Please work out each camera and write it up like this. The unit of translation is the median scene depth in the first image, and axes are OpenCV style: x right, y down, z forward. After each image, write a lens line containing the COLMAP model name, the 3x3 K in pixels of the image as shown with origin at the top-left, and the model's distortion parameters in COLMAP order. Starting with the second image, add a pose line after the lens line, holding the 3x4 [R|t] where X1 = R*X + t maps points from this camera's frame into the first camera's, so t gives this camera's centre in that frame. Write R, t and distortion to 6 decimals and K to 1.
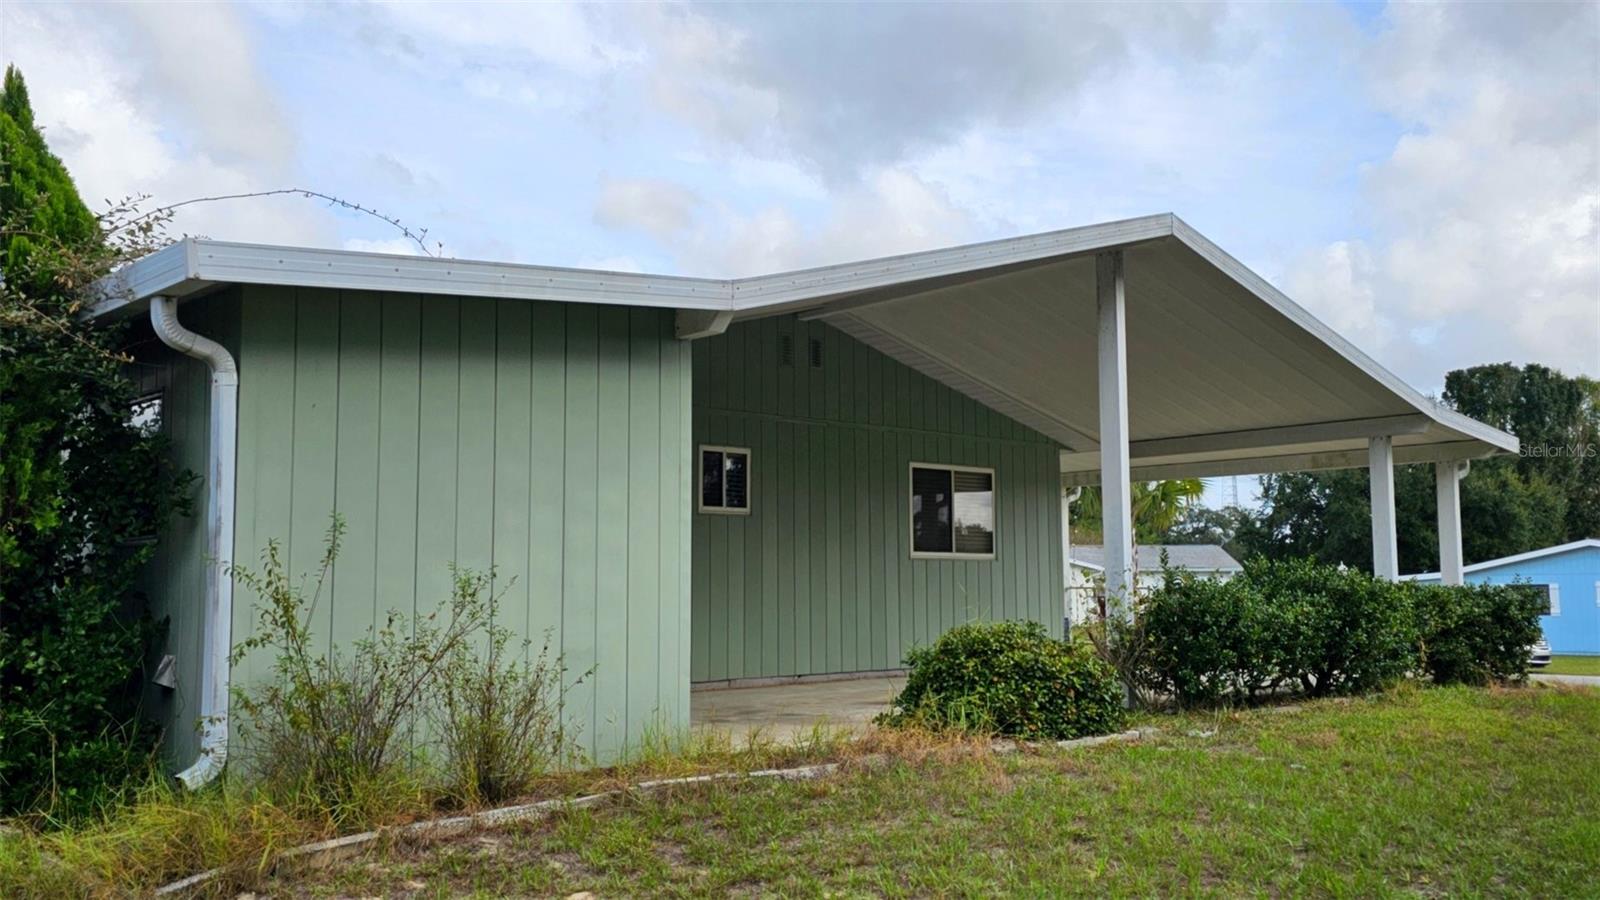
lens RADIAL K [[1432.6, 0, 793.2], [0, 1432.6, 445.3], [0, 0, 1]] dist [0.065186, -0.008088]
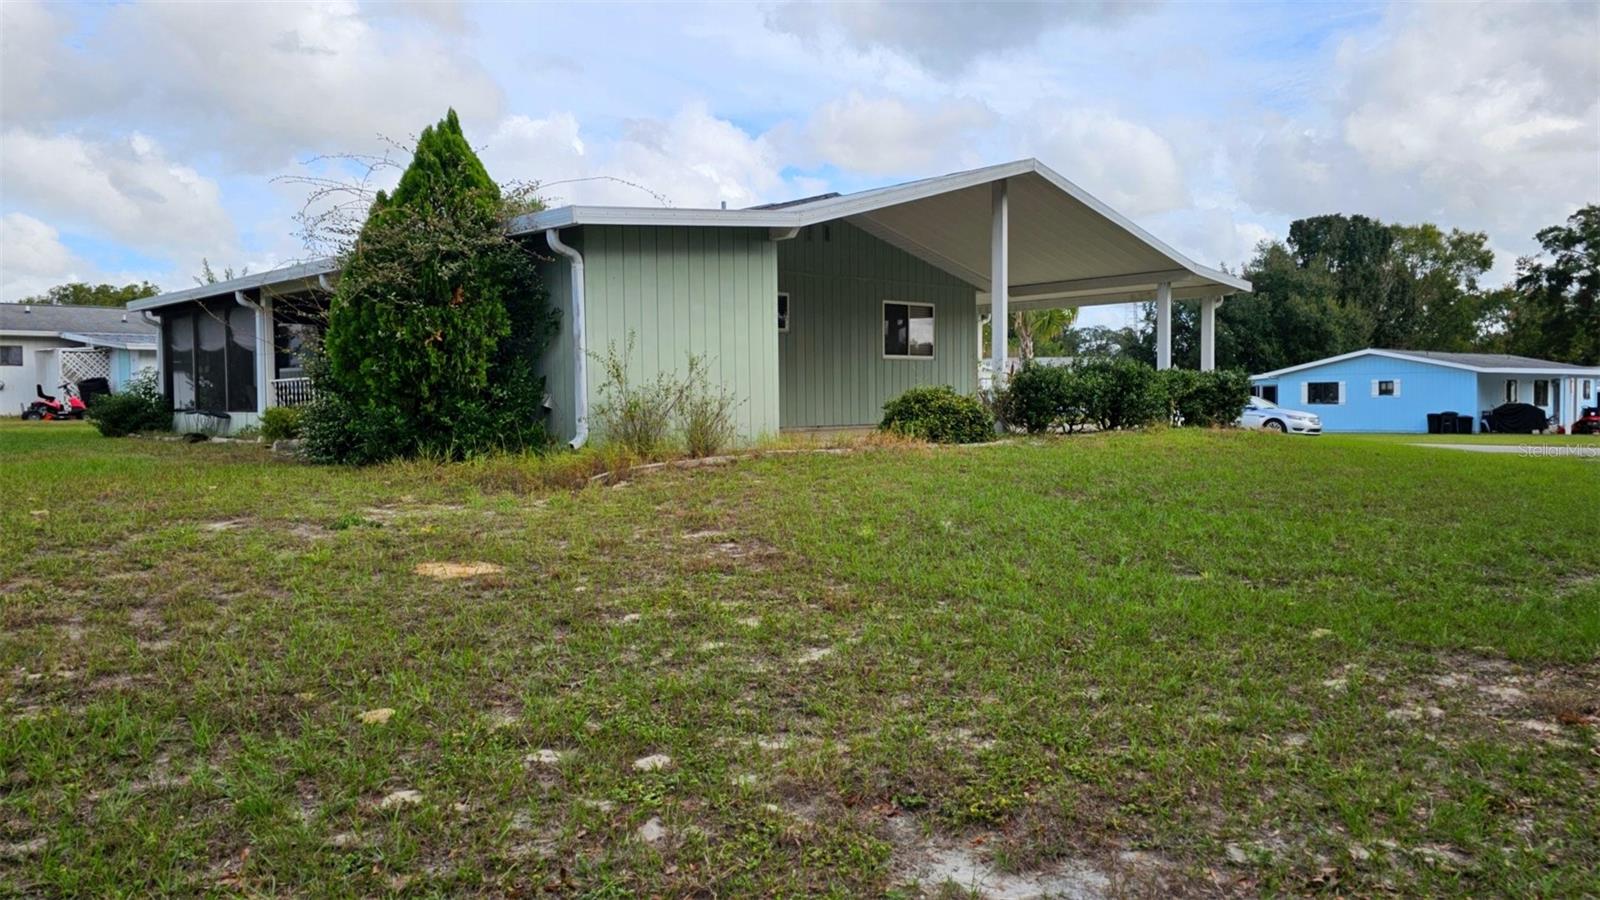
lens RADIAL K [[1172.6, 0, 805.3], [0, 1172.6, 440.3], [0, 0, 1]] dist [0.095284, -0.108990]
pose [[0.999731, -0.004697, 0.022727, -0.052653], [0.001563, 0.990710, 0.135985, -0.016132], [-0.023155, -0.135913, 0.990450, -0.476840]]
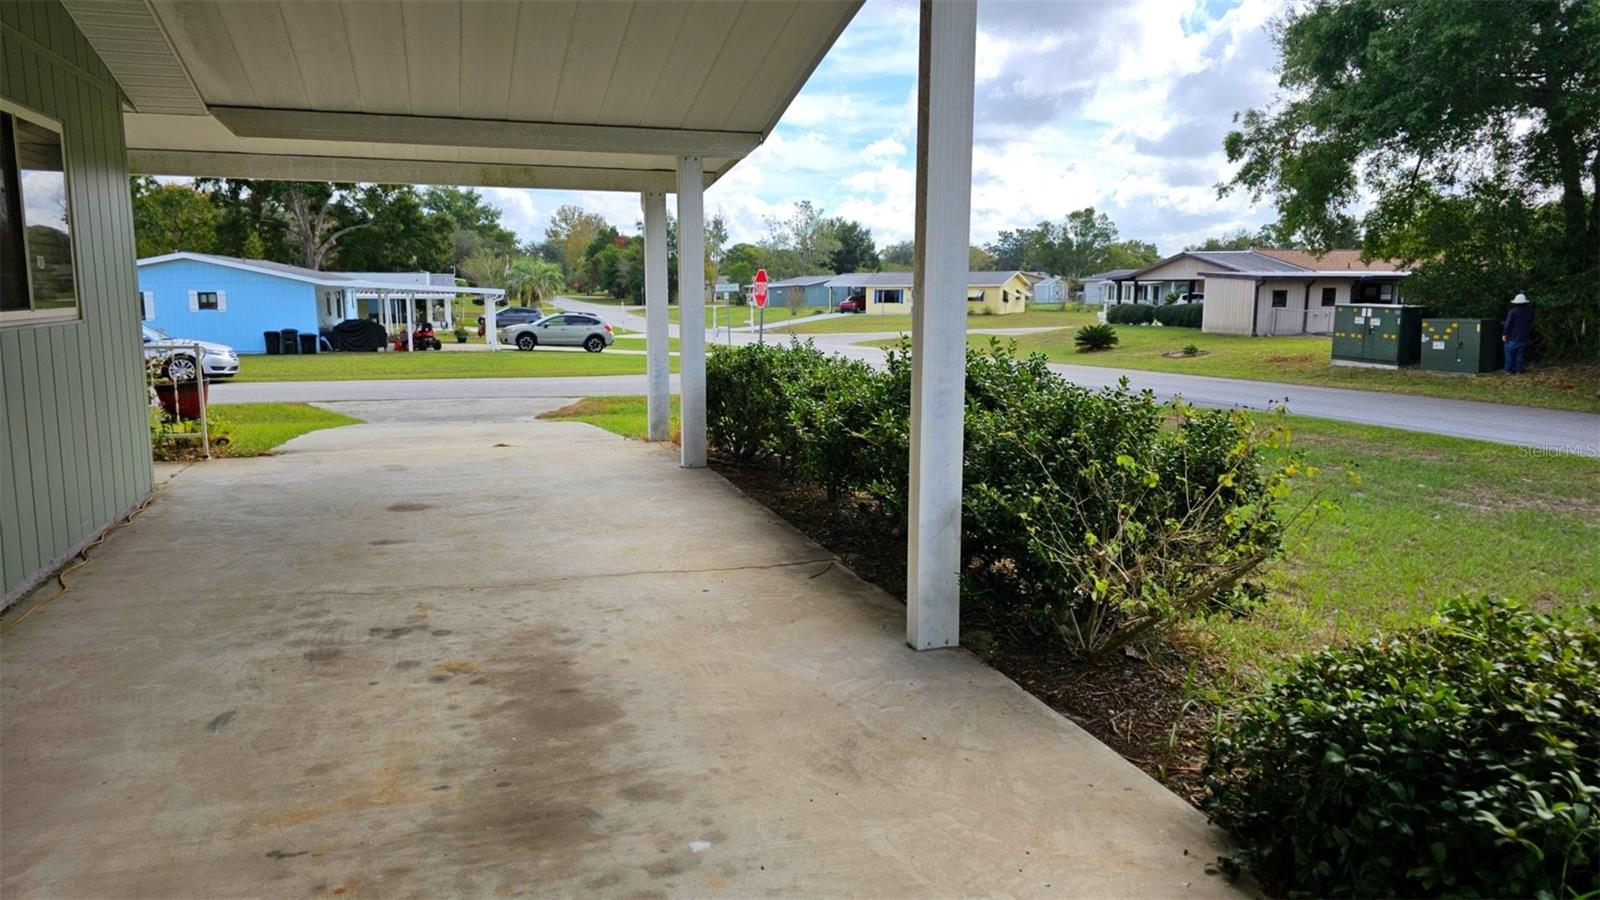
lens RADIAL K [[1070.9, 0, 805.3], [0, 1070.9, 448.7], [0, 0, 1]] dist [0.081473, -0.074175]
pose [[0.419758, -0.128450, 0.898501, -0.133475], [-0.096842, 0.977946, 0.185050, 0.044351], [-0.902455, -0.164689, 0.398061, 0.904394]]
